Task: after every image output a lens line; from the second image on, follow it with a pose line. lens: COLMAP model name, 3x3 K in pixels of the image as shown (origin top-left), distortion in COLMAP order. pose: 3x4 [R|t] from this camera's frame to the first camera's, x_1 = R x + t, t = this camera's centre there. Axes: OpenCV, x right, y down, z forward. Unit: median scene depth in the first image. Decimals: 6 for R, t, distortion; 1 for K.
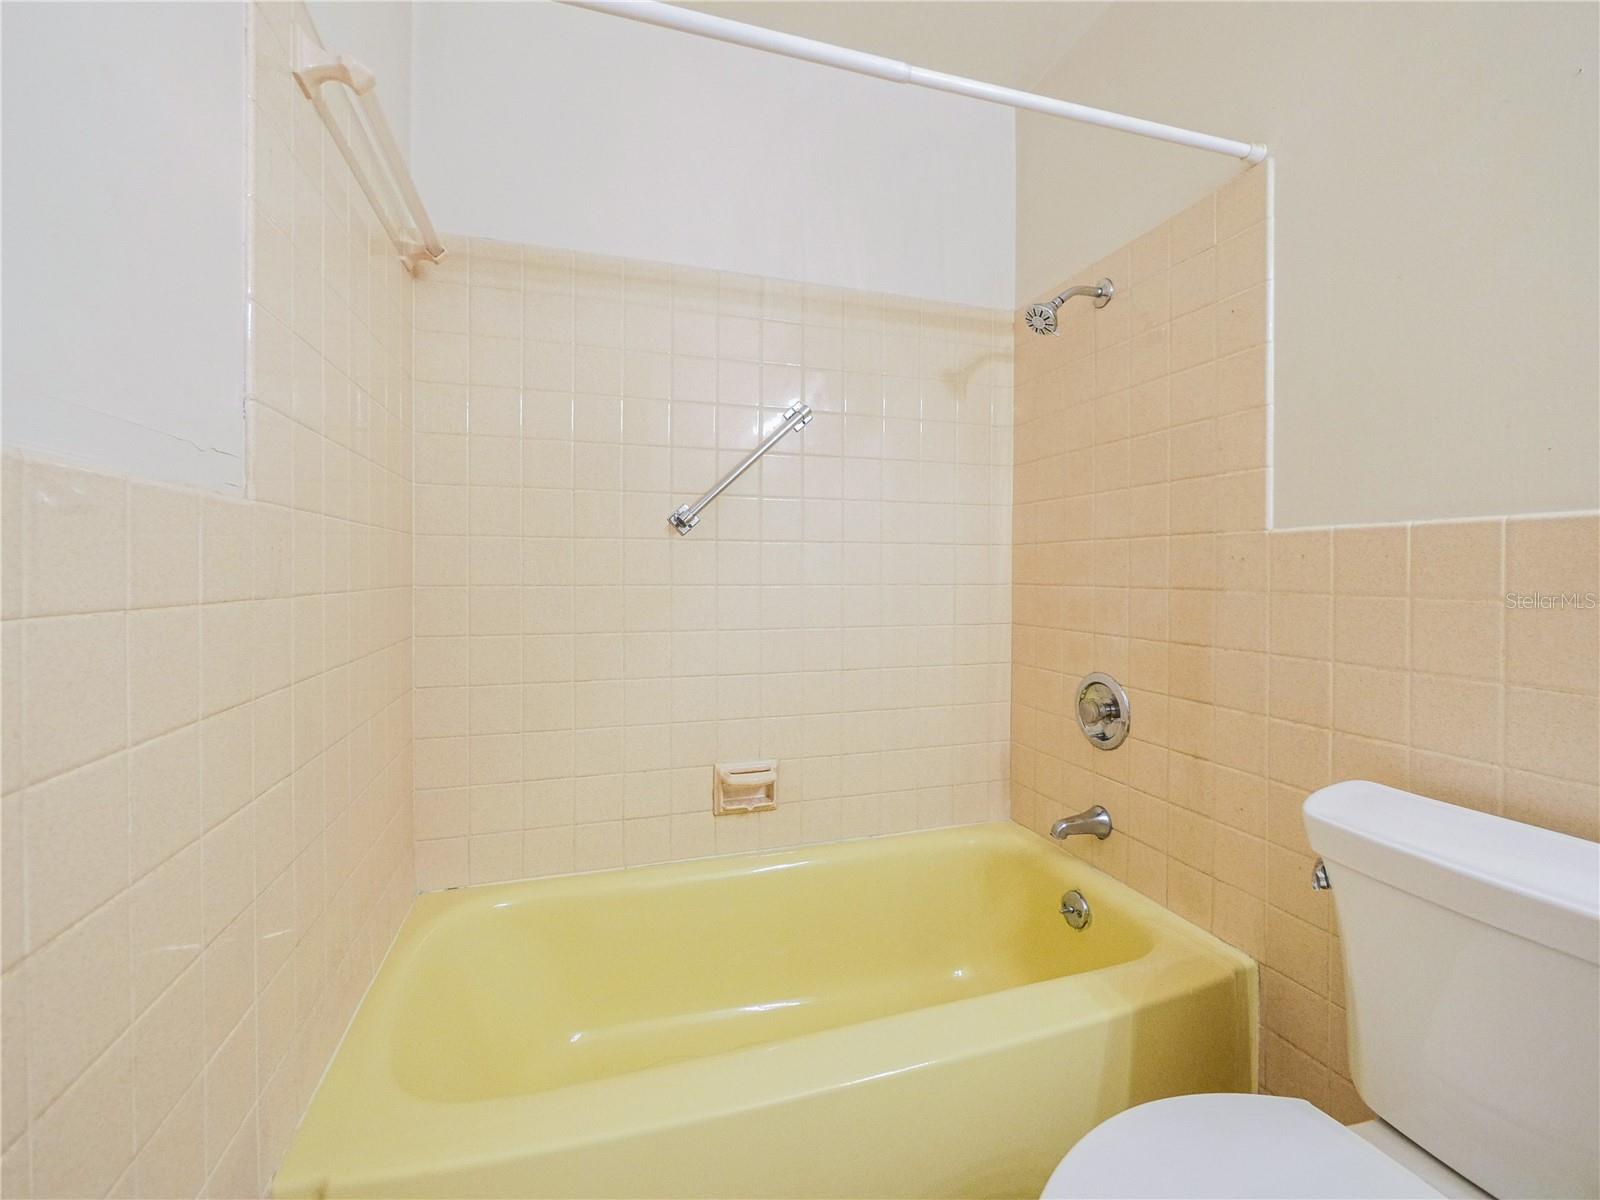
lens RADIAL K [[700.4, 0, 800.0], [0, 700.4, 600.0], [0, 0, 1]] dist [-0.002745, 0.000261]
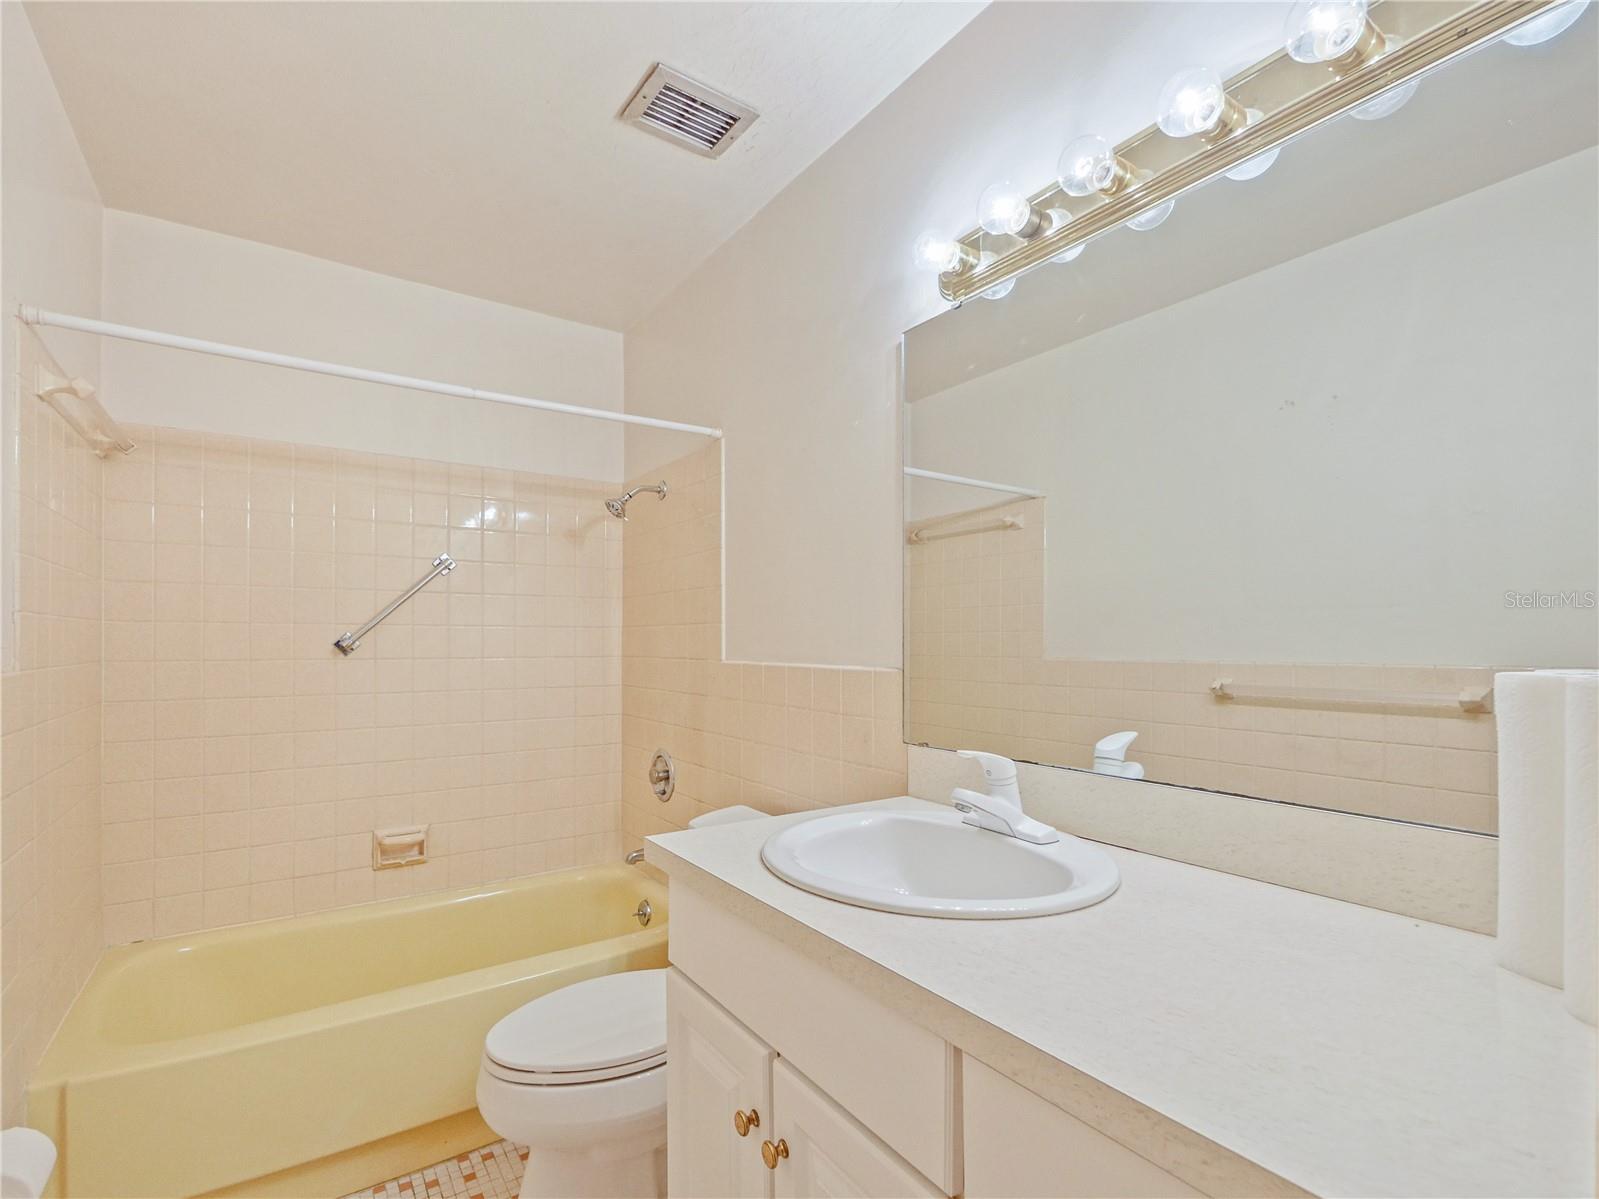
lens RADIAL K [[717.4, 0, 742.4], [0, 717.4, 661.6], [0, 0, 1]] dist [-0.001838, -0.000458]
pose [[0.963997, -0.006800, 0.265827, 0.188227], [0.012090, 0.999760, -0.018268, -0.048223], [-0.265639, 0.020825, 0.963848, -0.480306]]
